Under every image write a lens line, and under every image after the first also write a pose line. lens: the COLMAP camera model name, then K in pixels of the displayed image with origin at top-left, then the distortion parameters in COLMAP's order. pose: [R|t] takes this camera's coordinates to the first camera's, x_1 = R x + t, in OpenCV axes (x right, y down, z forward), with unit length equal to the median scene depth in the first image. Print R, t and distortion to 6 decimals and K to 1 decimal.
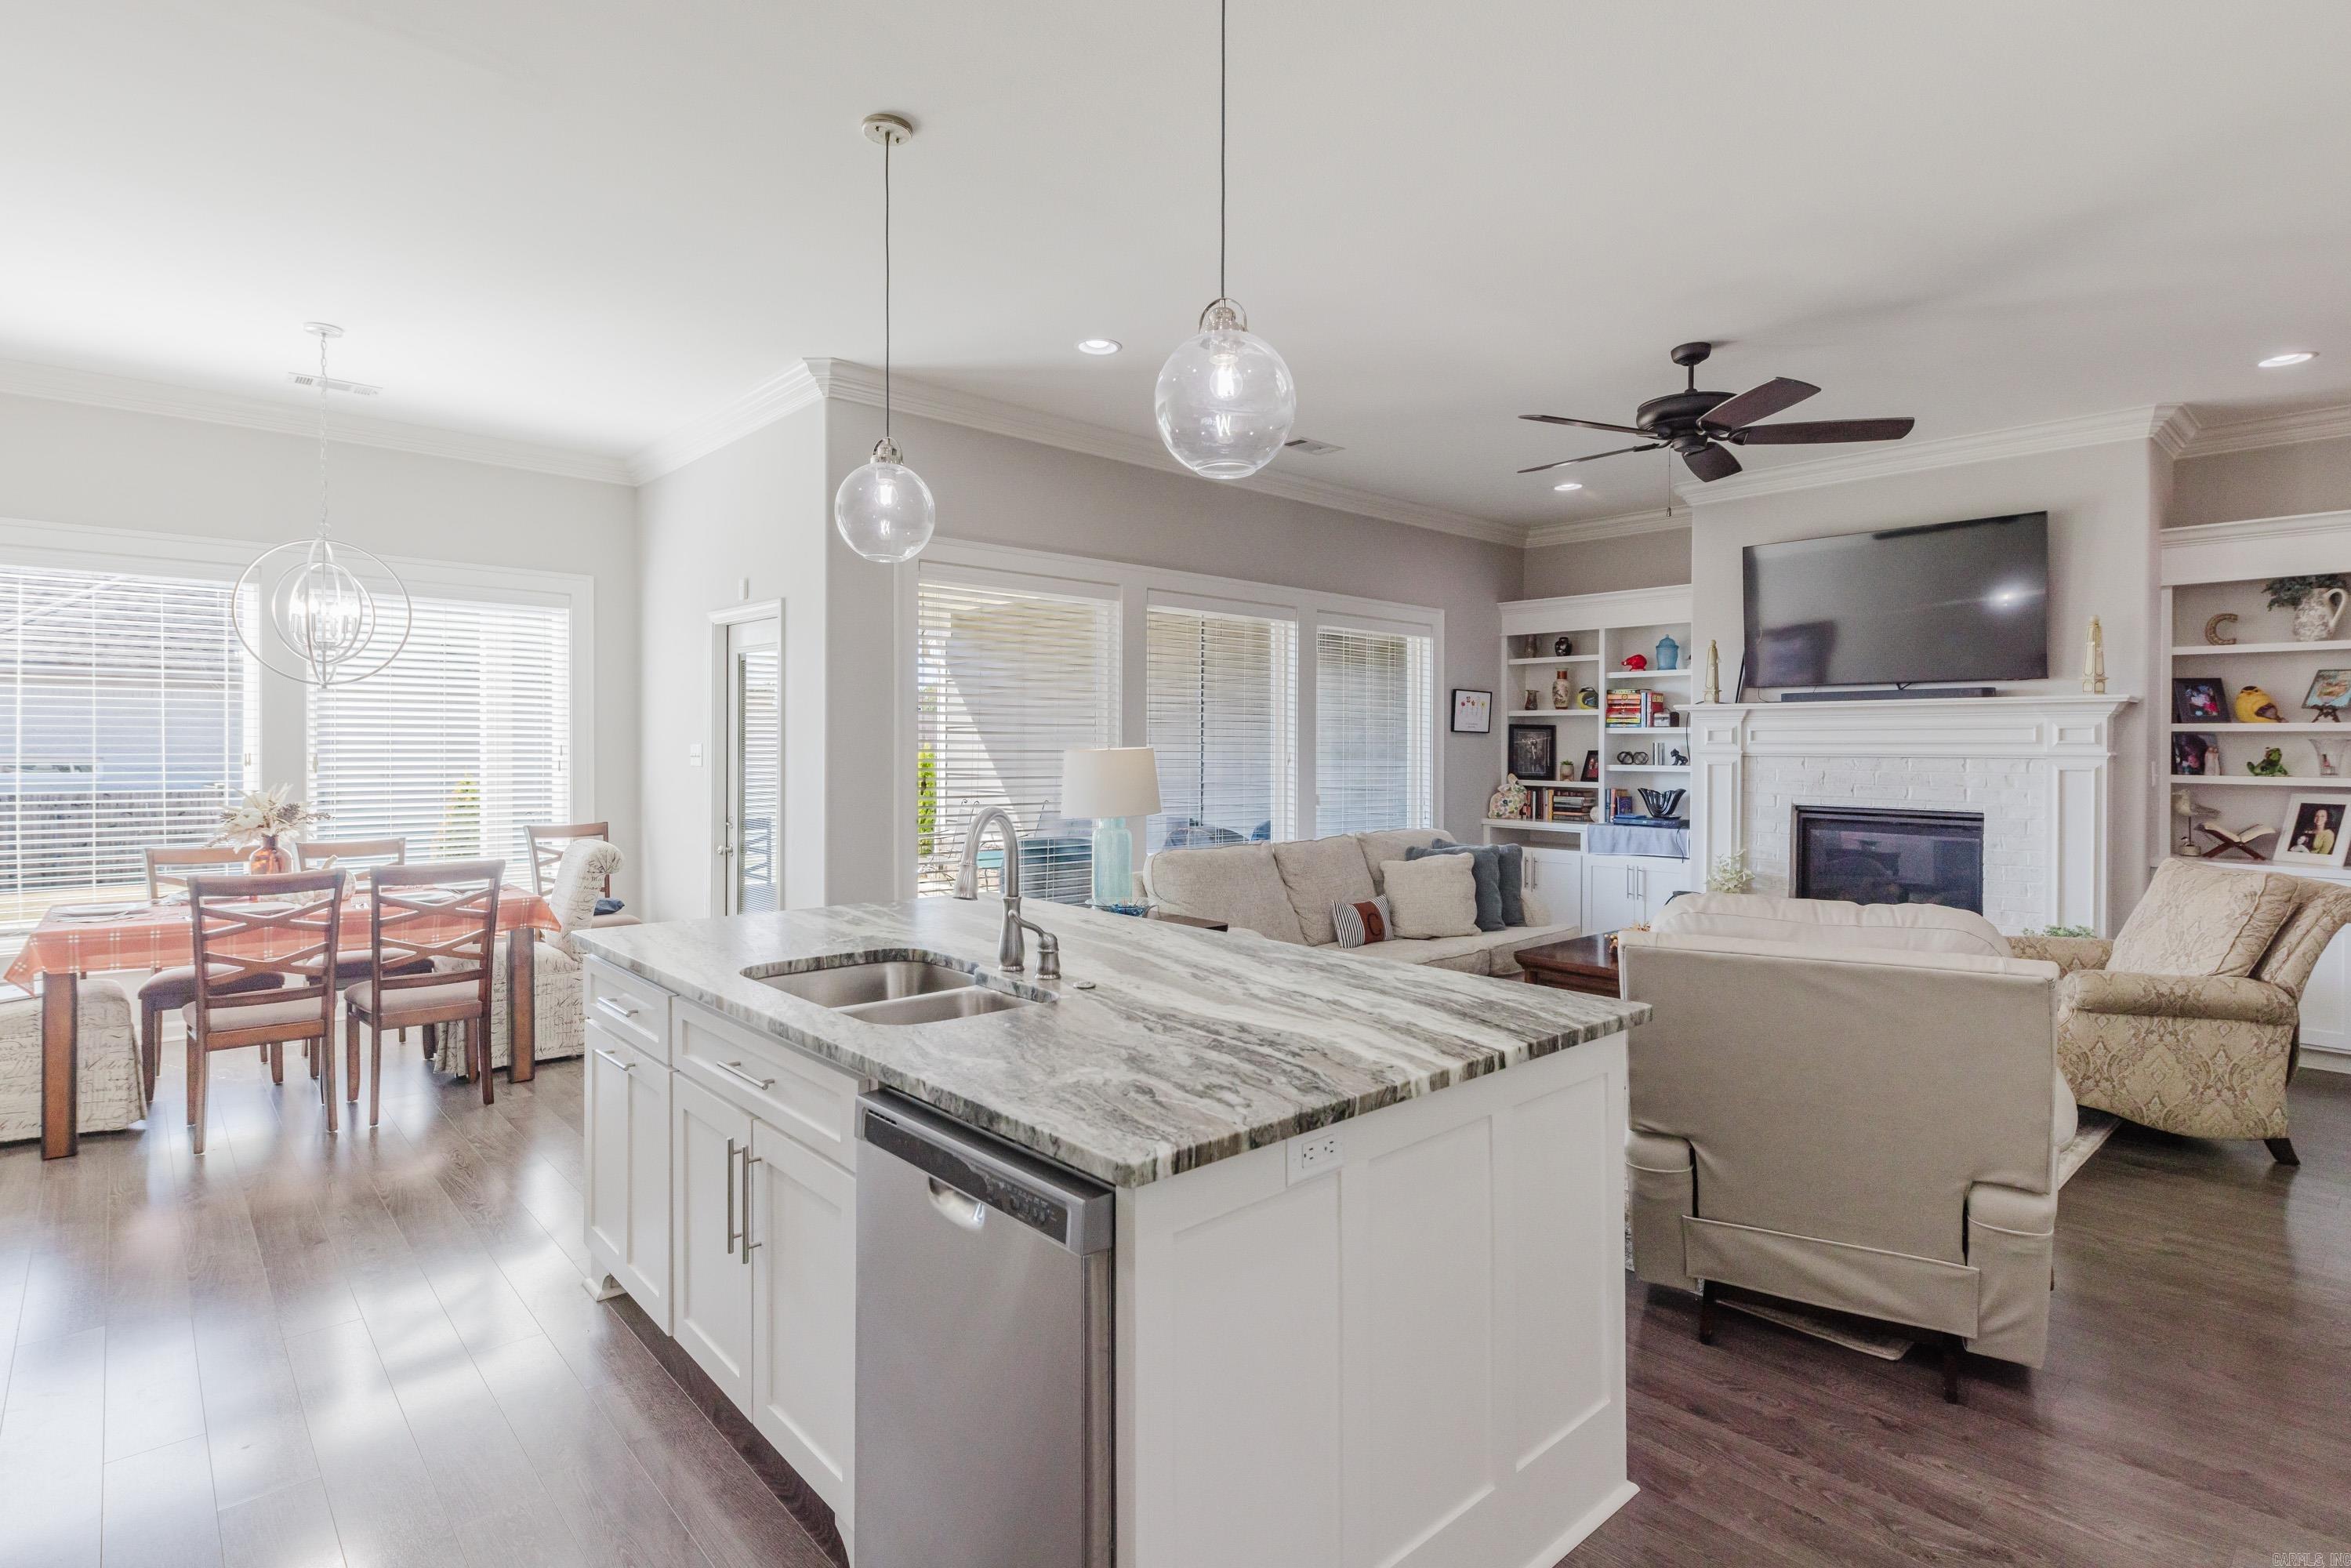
lens RADIAL K [[1169.2, 0, 1175.5], [0, 1169.2, 744.2], [0, 0, 1]] dist [0.001509, 0.000246]
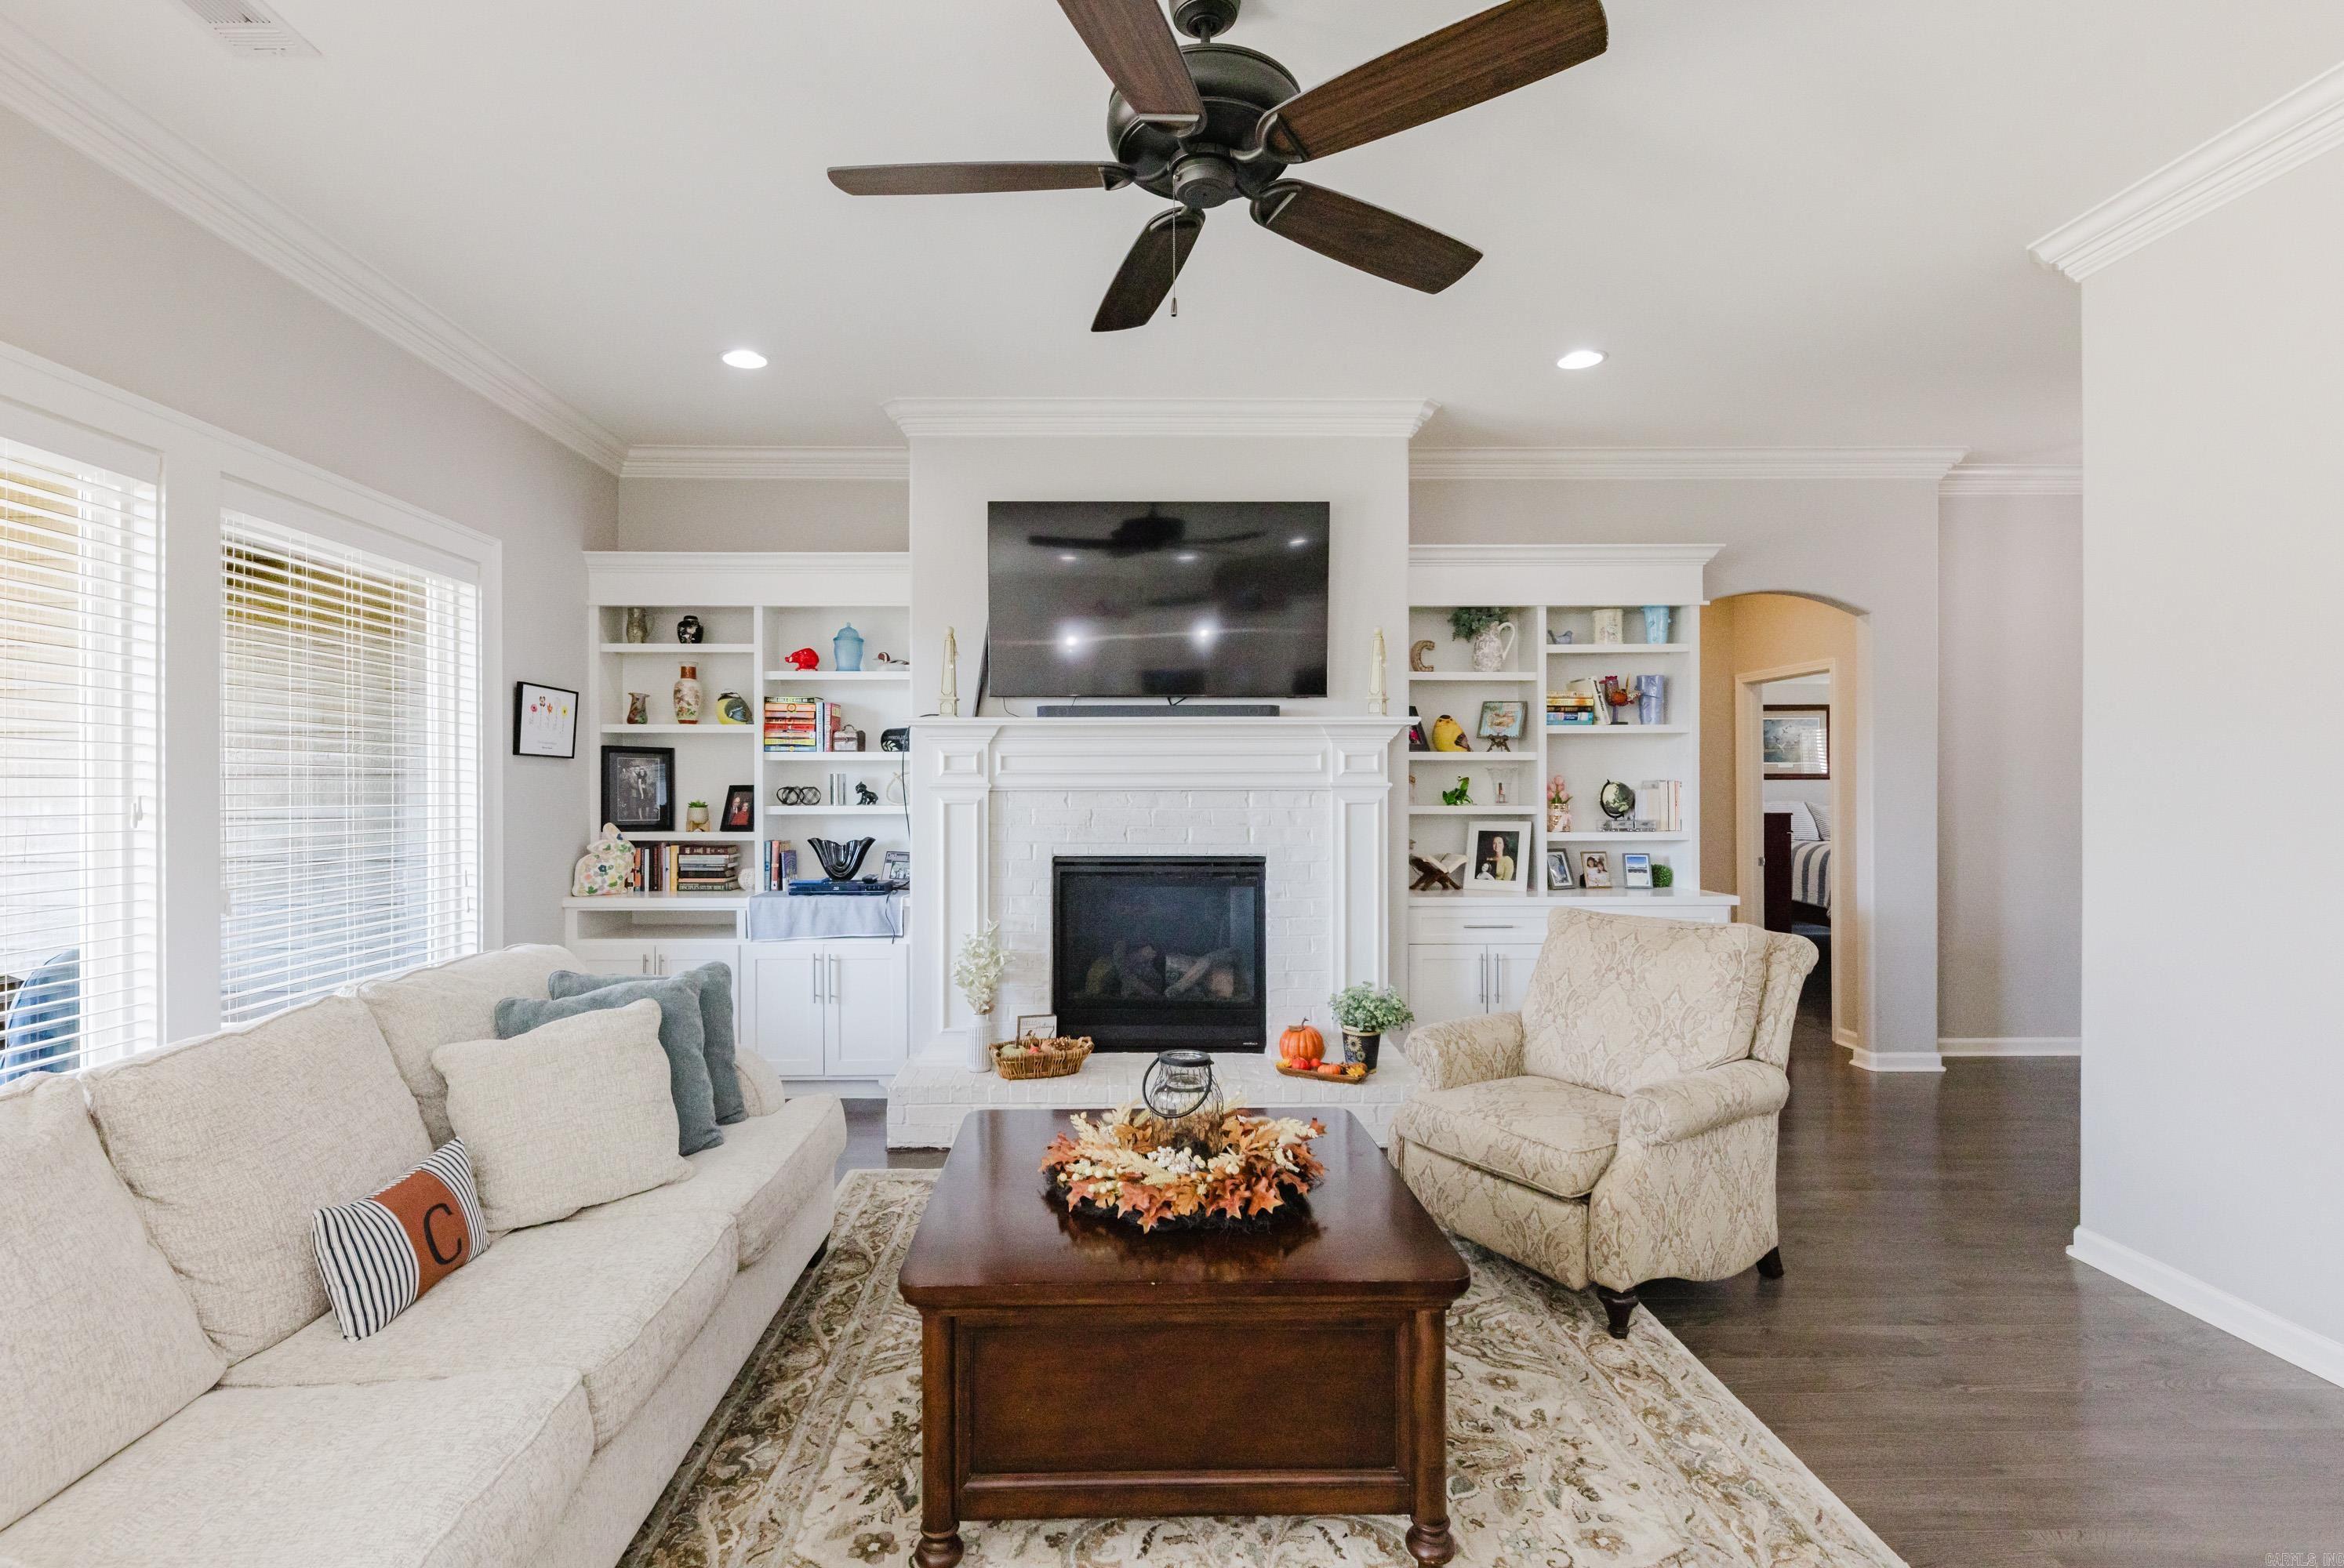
lens RADIAL K [[1075.7, 0, 1119.3], [0, 1075.7, 778.2], [0, 0, 1]] dist [0.003606, 0.000200]
pose [[0.664961, -0.002914, 0.746872, 0.038828], [0.004193, 0.999991, 0.000169, 0.002127], [-0.746866, 0.003020, 0.664968, 0.441966]]
